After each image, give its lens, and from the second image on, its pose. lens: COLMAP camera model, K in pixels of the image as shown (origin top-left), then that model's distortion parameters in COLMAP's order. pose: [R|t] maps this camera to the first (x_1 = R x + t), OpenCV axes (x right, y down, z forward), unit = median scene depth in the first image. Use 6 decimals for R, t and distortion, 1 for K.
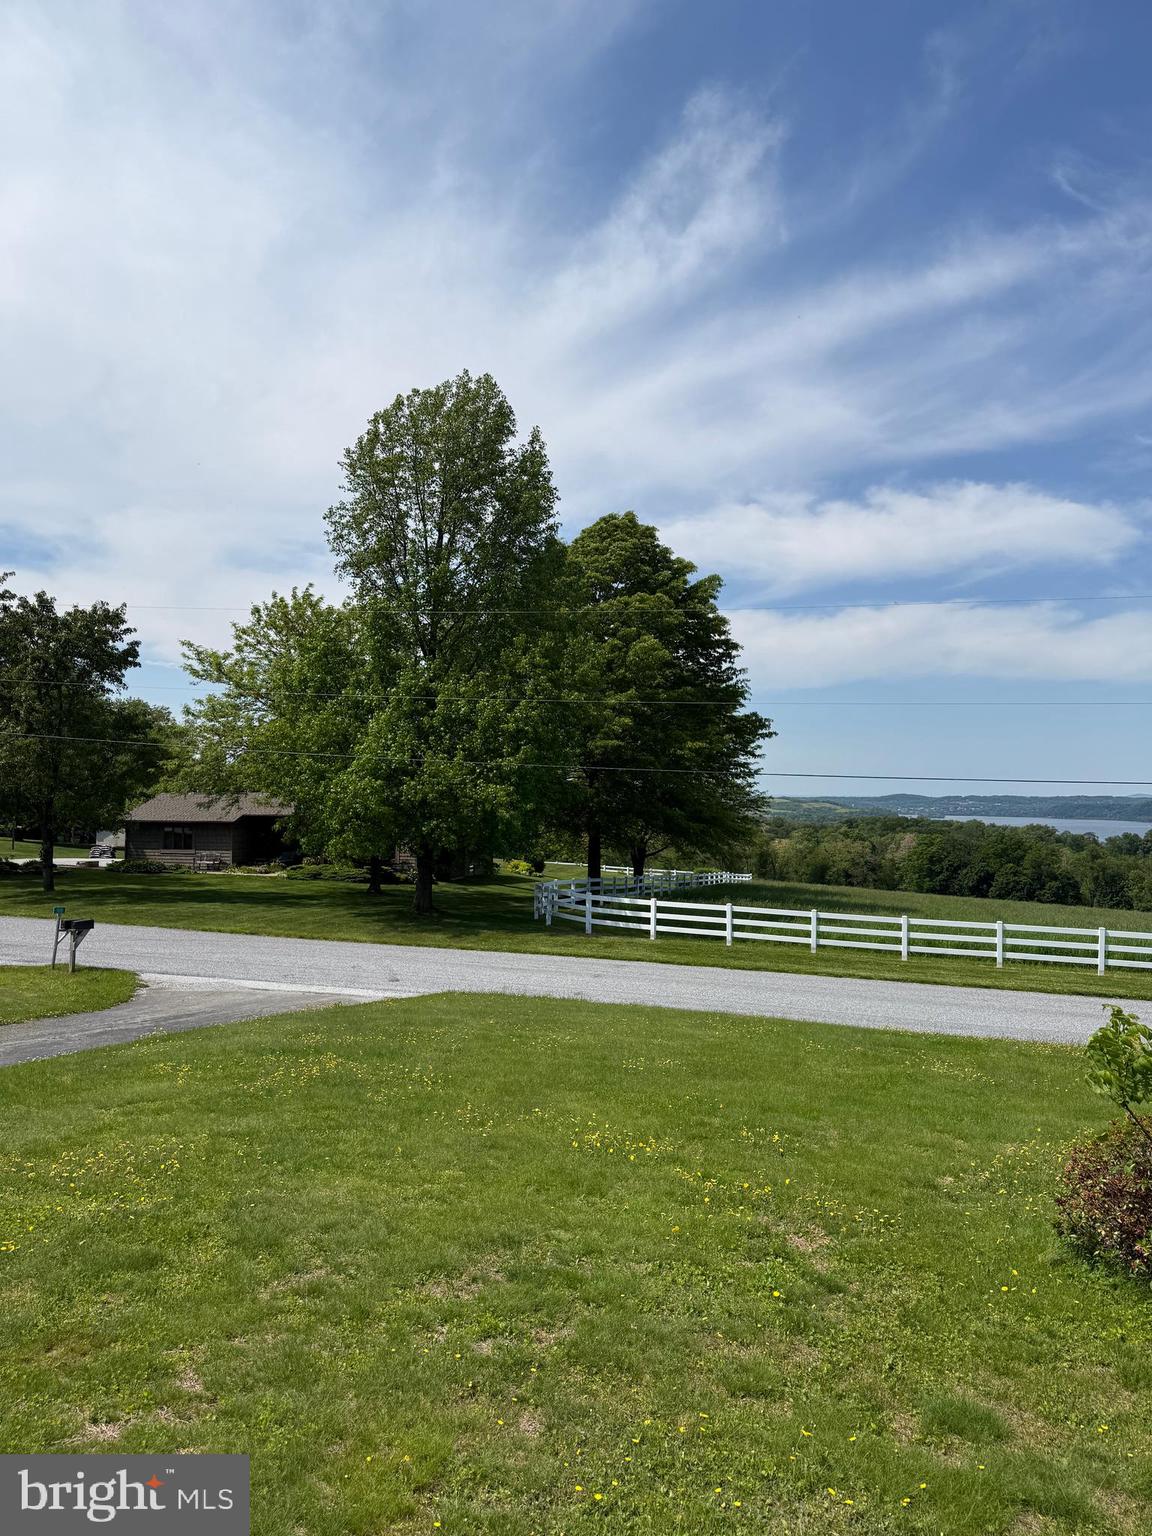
lens RADIAL K [[1081.0, 0, 576.0], [0, 1081.0, 768.0], [0, 0, 1]] dist [0.056566, -0.050974]
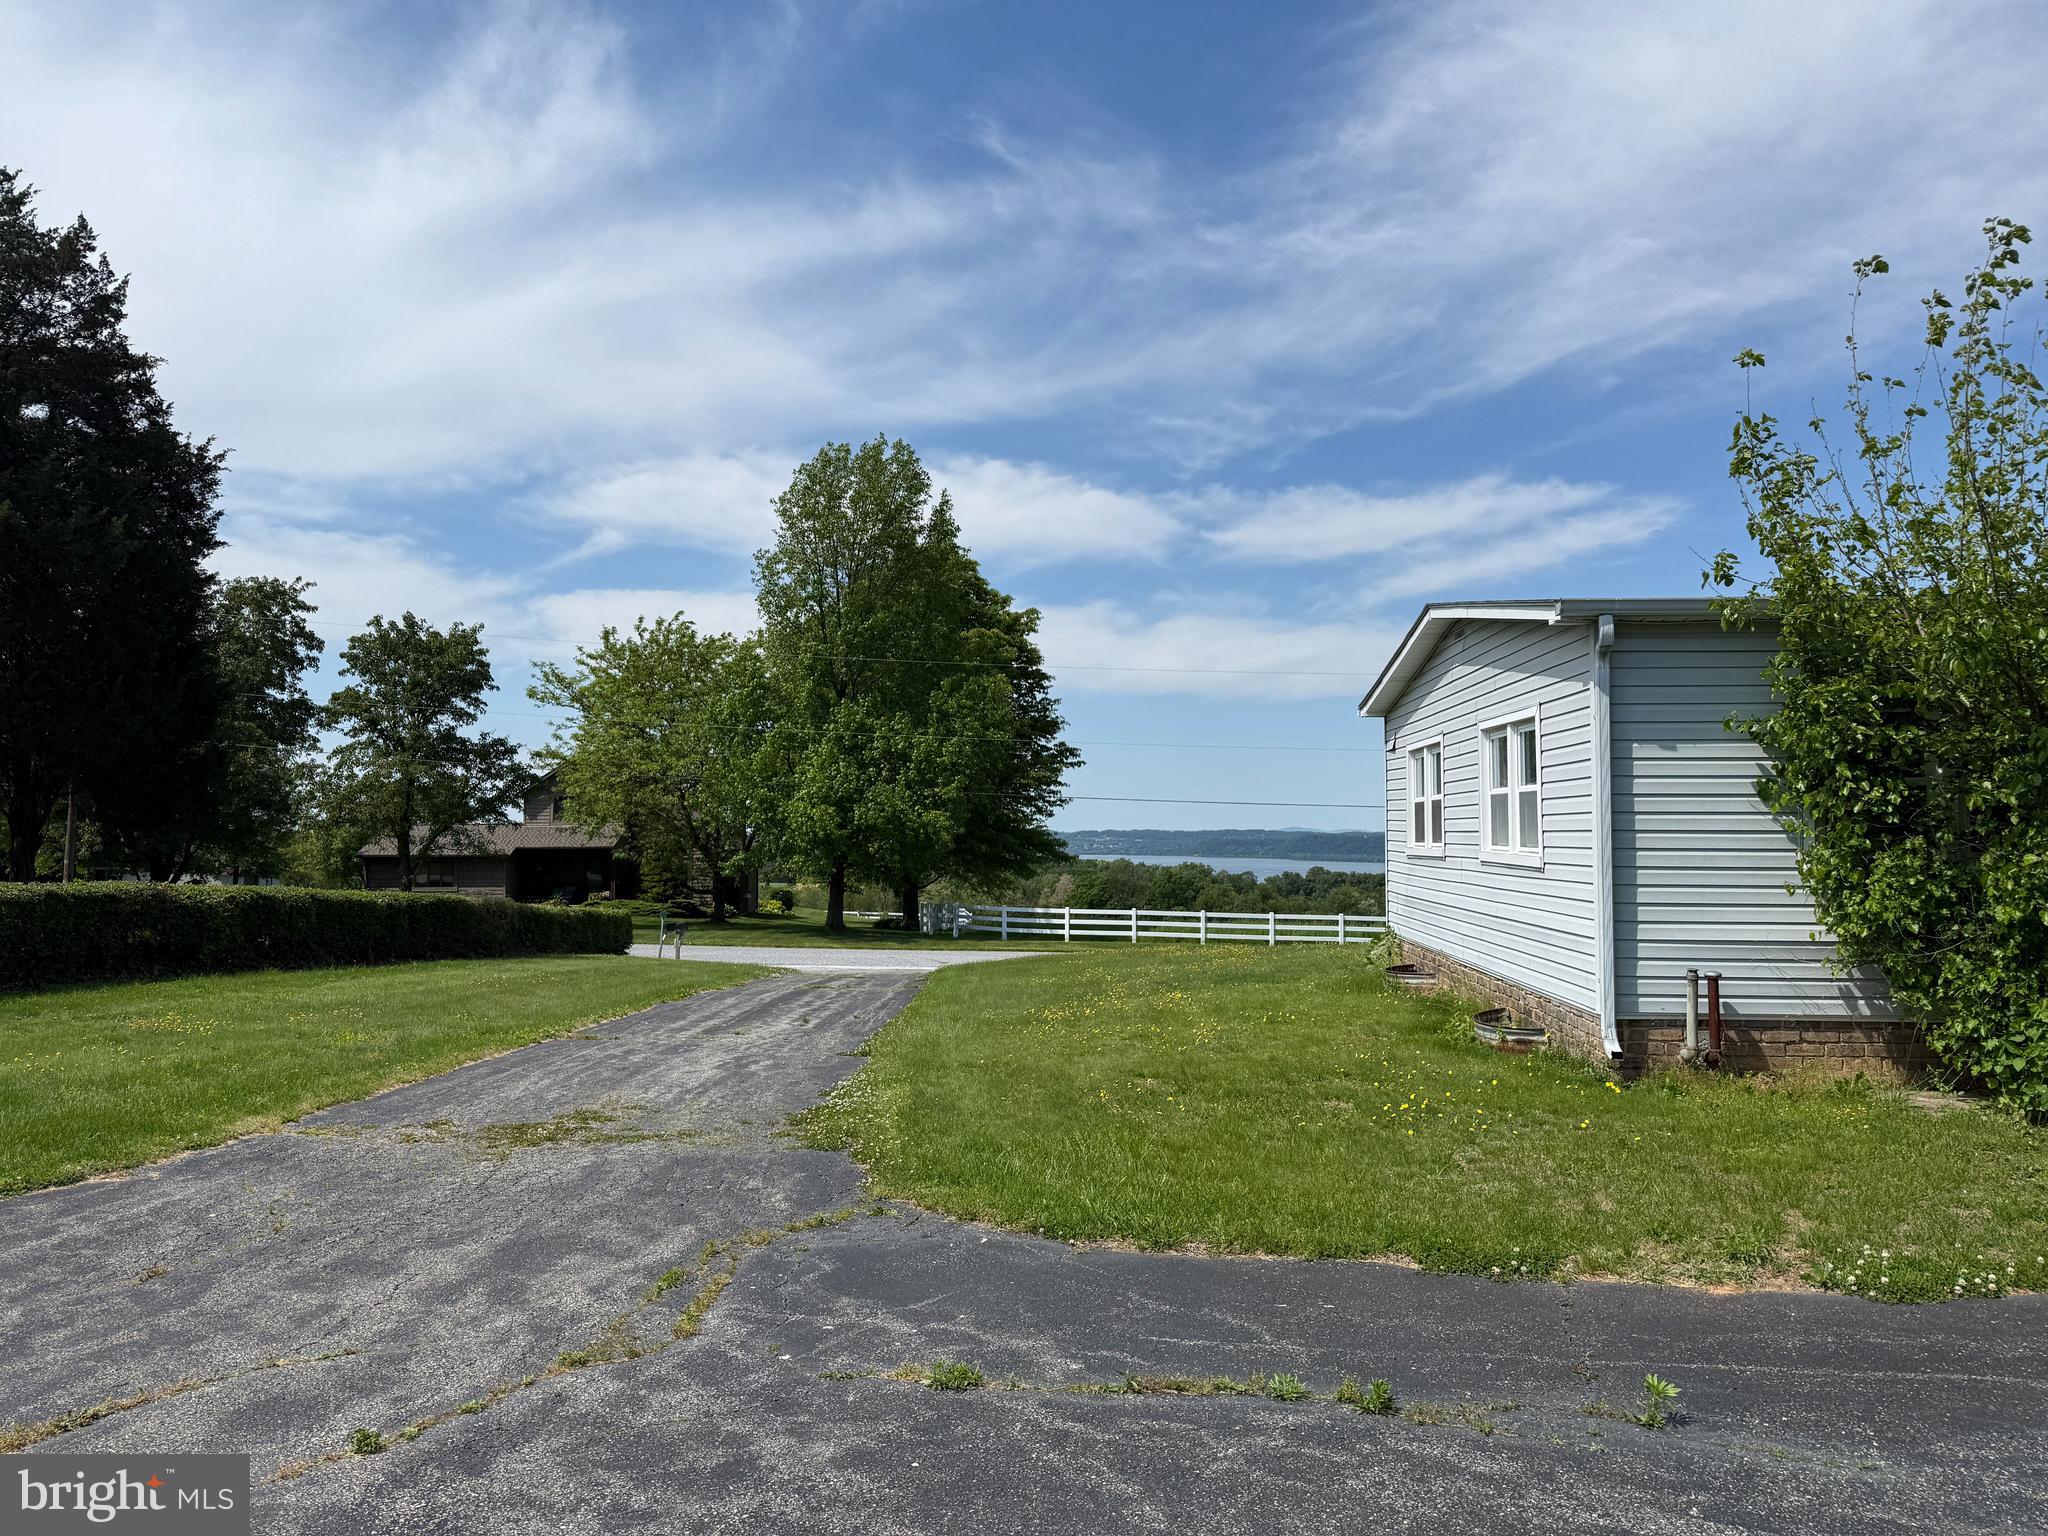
lens RADIAL K [[1447.5, 0, 1024.0], [0, 1447.5, 768.0], [0, 0, 1]] dist [0.037596, -0.040992]
pose [[0.958030, 0.005512, 0.286616, -0.408110], [-0.000181, 0.999827, -0.018623, -0.001047], [-0.286668, 0.017789, 0.957865, -0.474852]]
